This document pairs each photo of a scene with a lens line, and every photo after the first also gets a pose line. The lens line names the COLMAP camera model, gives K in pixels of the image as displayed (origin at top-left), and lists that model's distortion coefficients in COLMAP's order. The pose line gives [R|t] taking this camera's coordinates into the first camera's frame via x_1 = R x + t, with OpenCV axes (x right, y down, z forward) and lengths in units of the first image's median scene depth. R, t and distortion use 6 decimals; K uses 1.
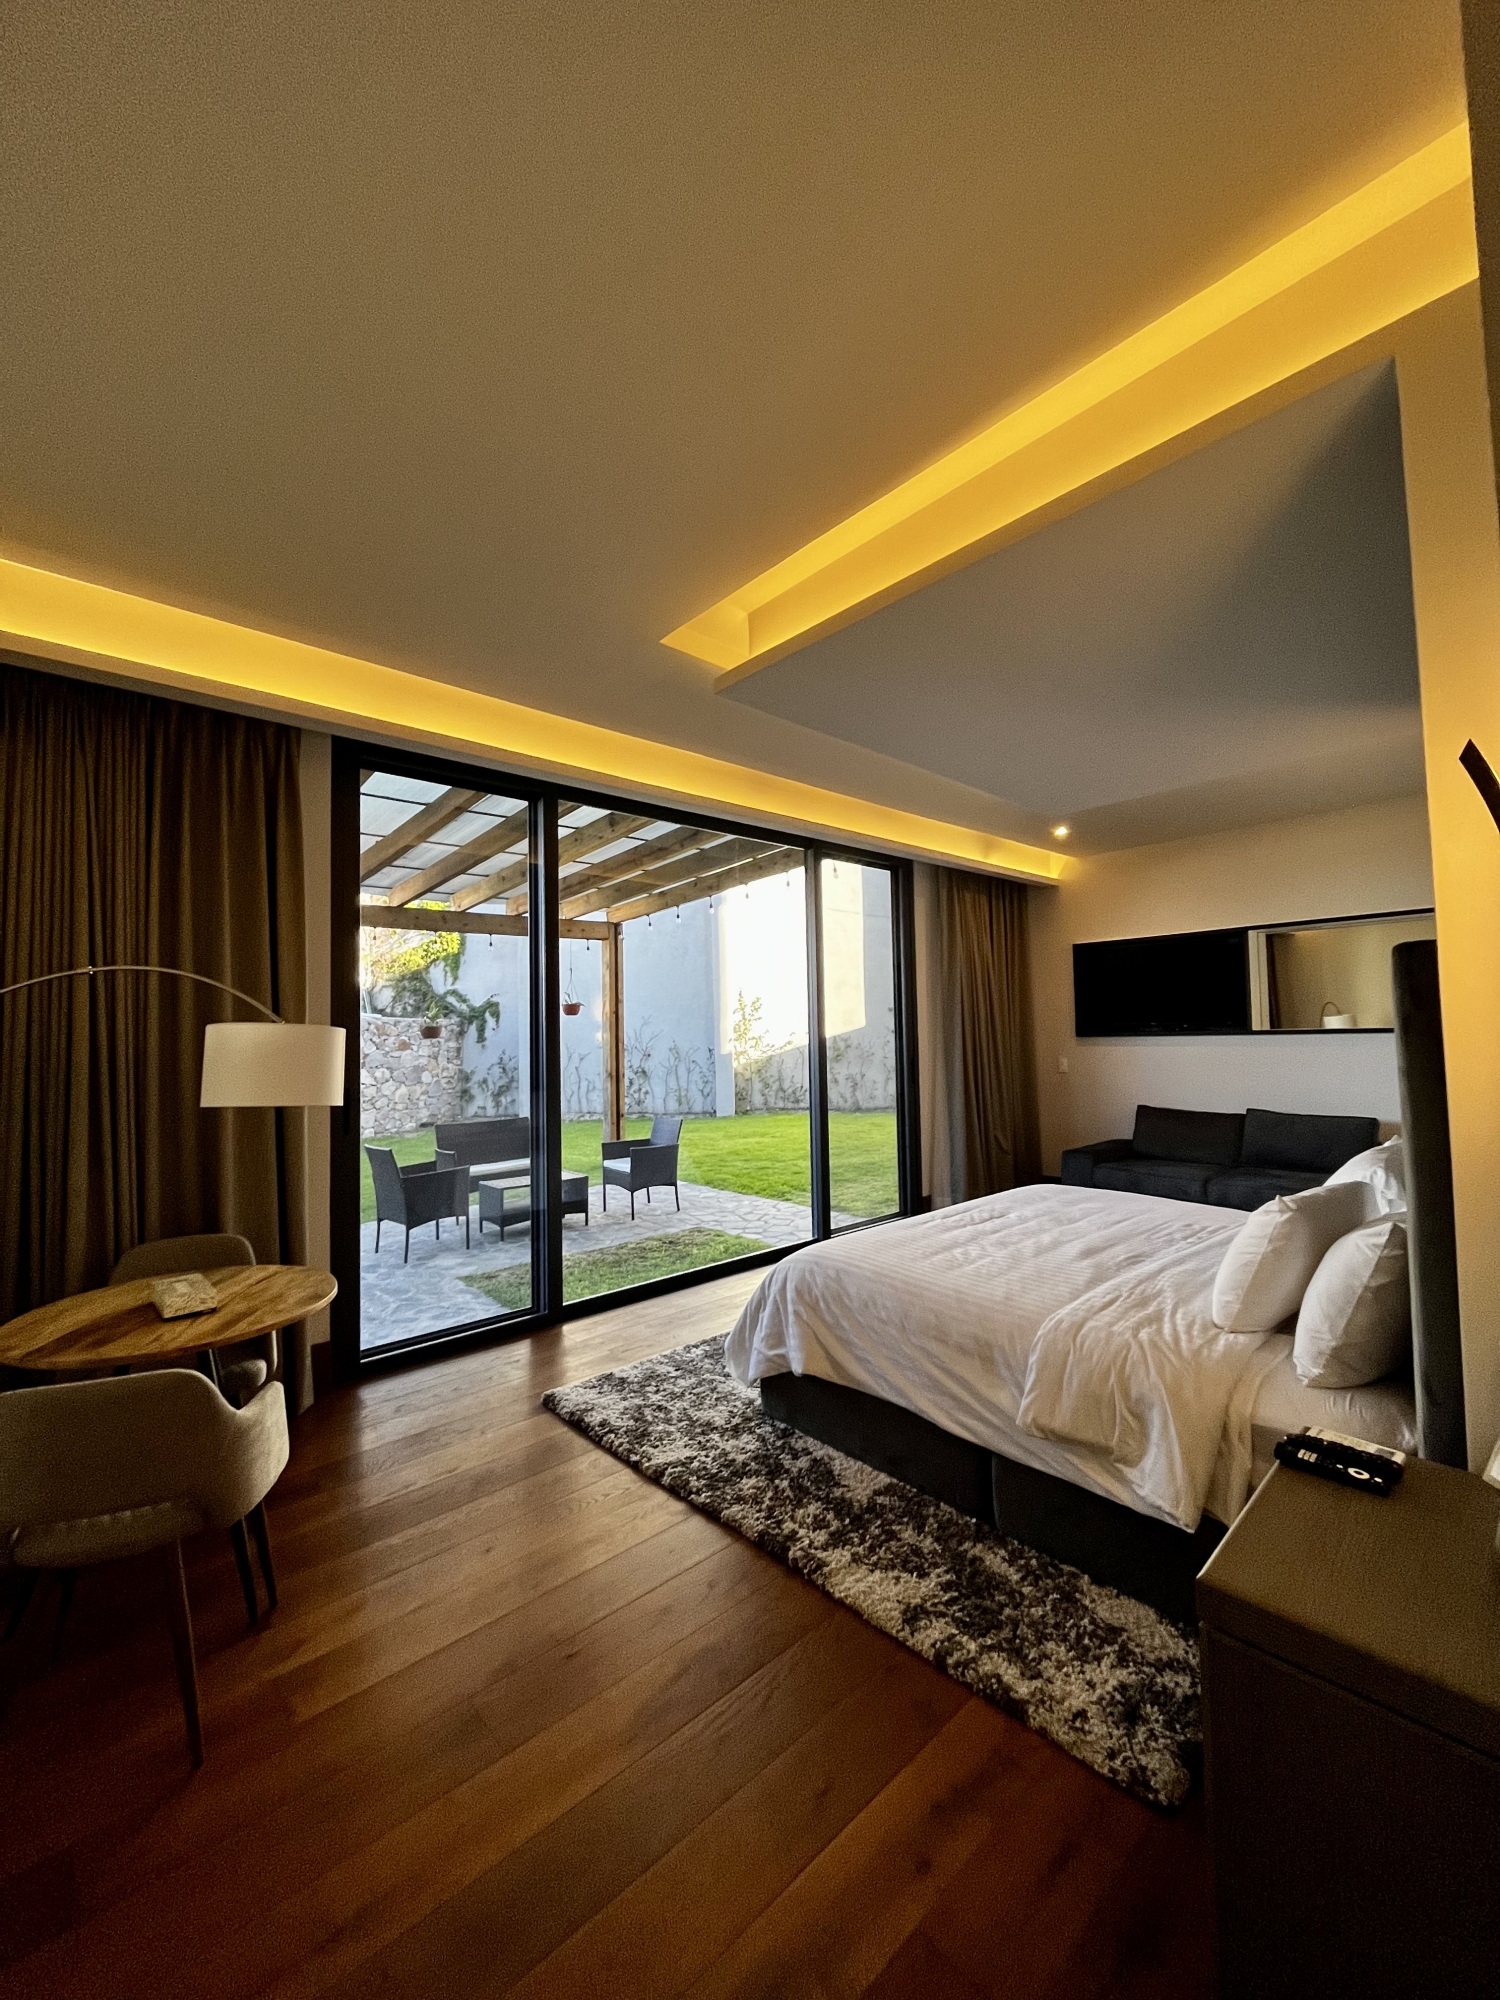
lens RADIAL K [[812.2, 0, 748.2], [0, 812.2, 1000.4], [0, 0, 1]] dist [-0.002048, -0.000638]
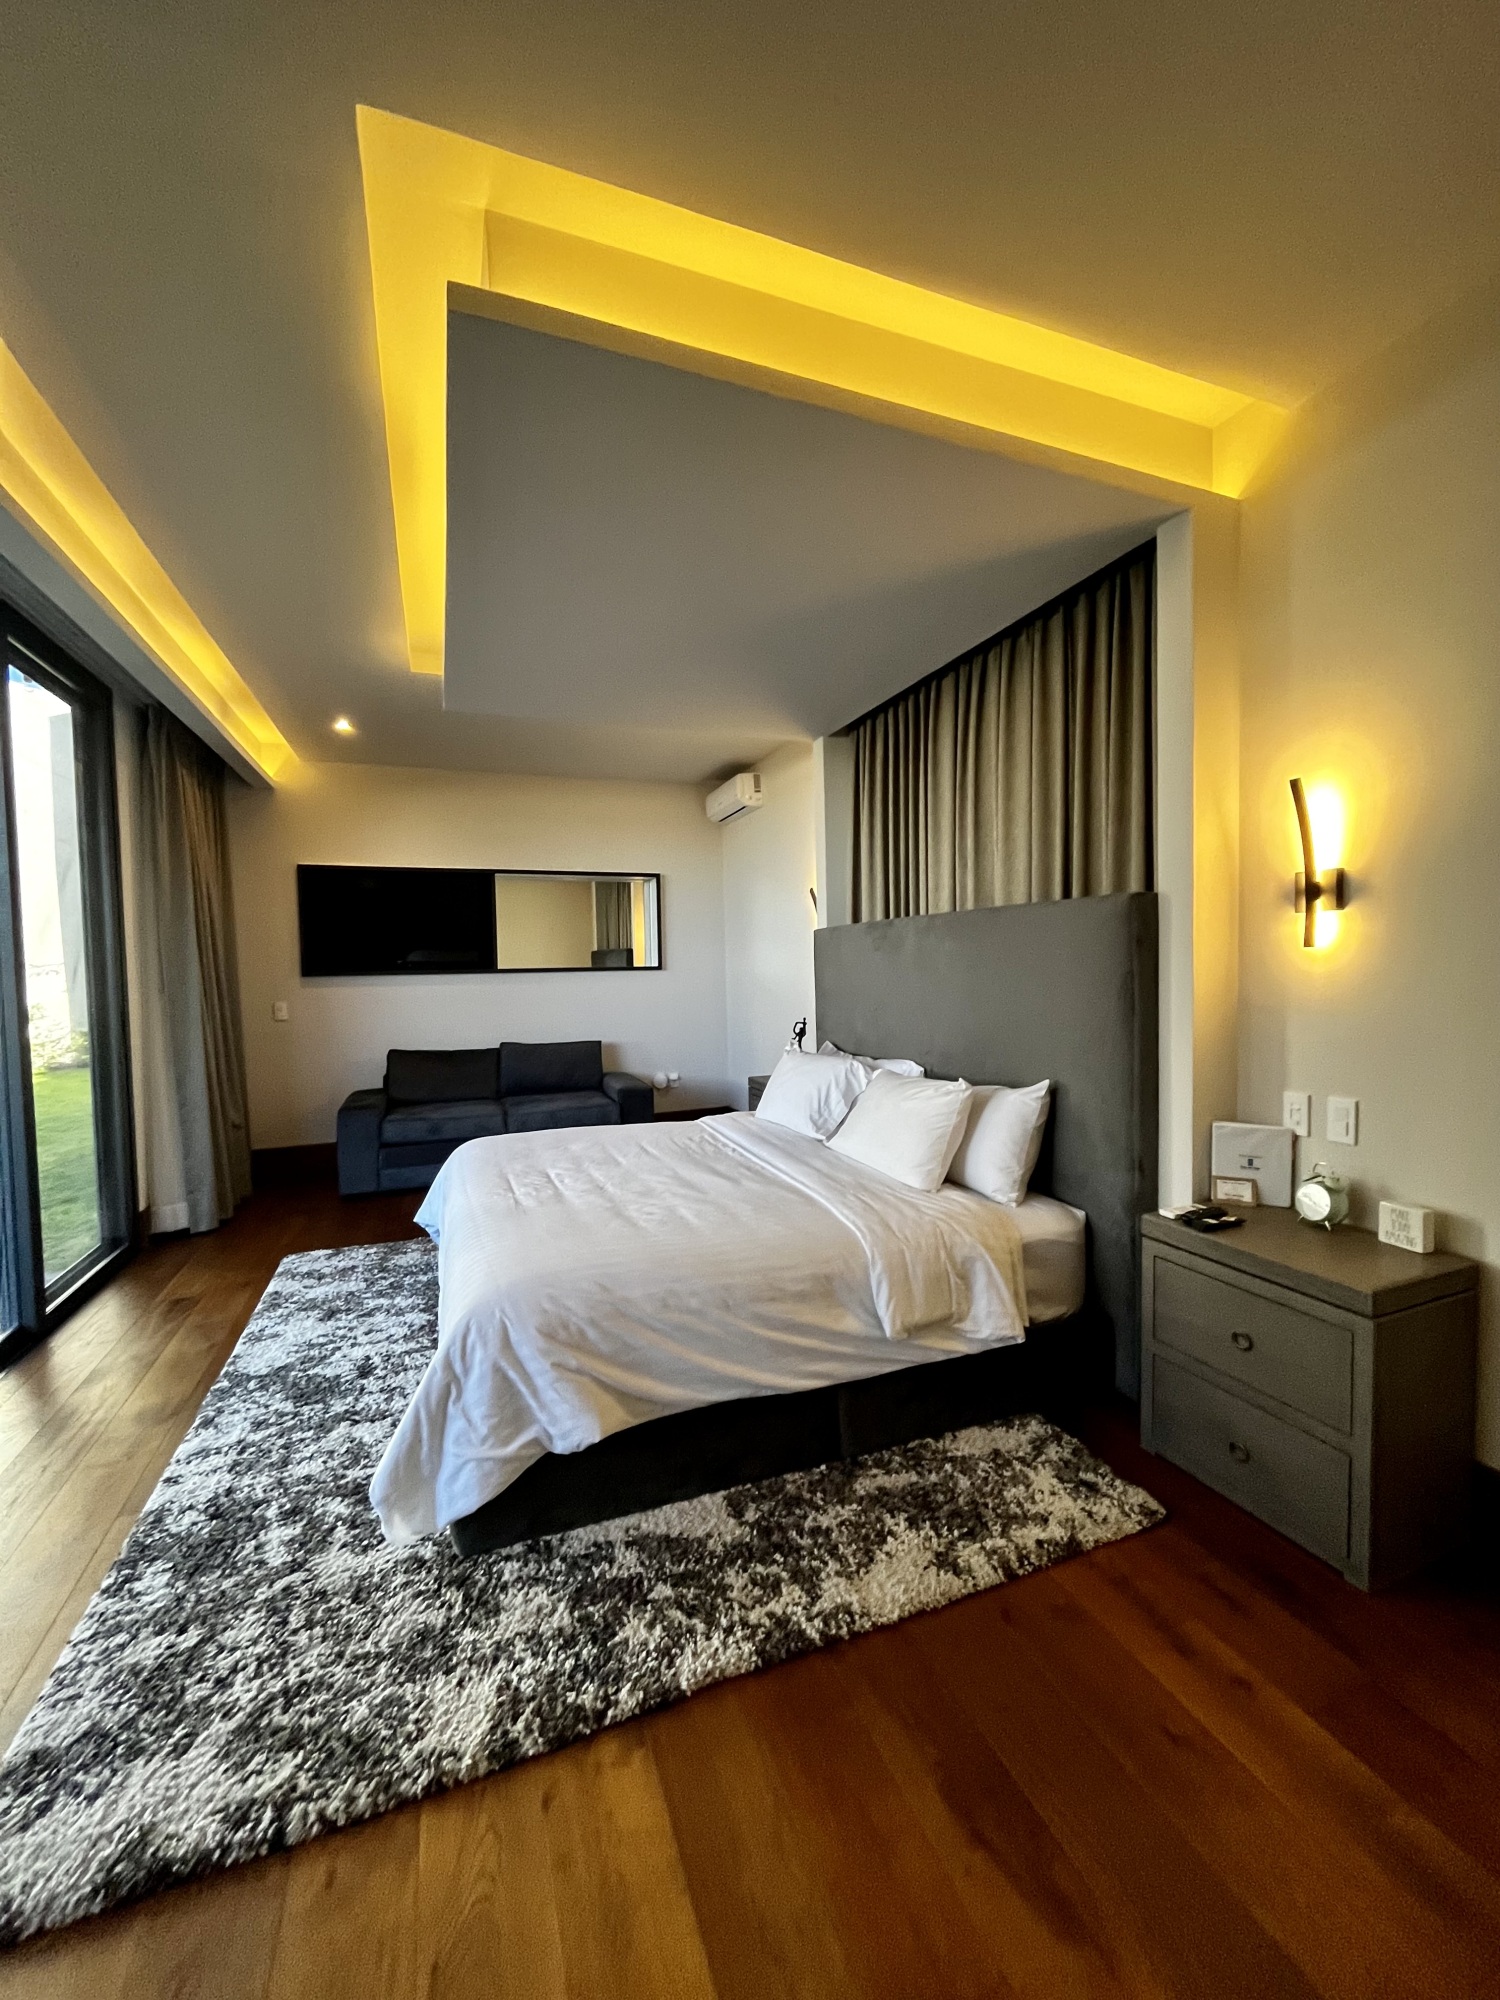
lens RADIAL K [[812.2, 0, 761.0], [0, 812.2, 995.8], [0, 0, 1]] dist [-0.002048, -0.000638]
pose [[0.344361, -0.020070, 0.938623, -0.489137], [-0.030763, 0.998993, 0.032647, 0.051474], [-0.938333, -0.040117, 0.343397, 0.602947]]
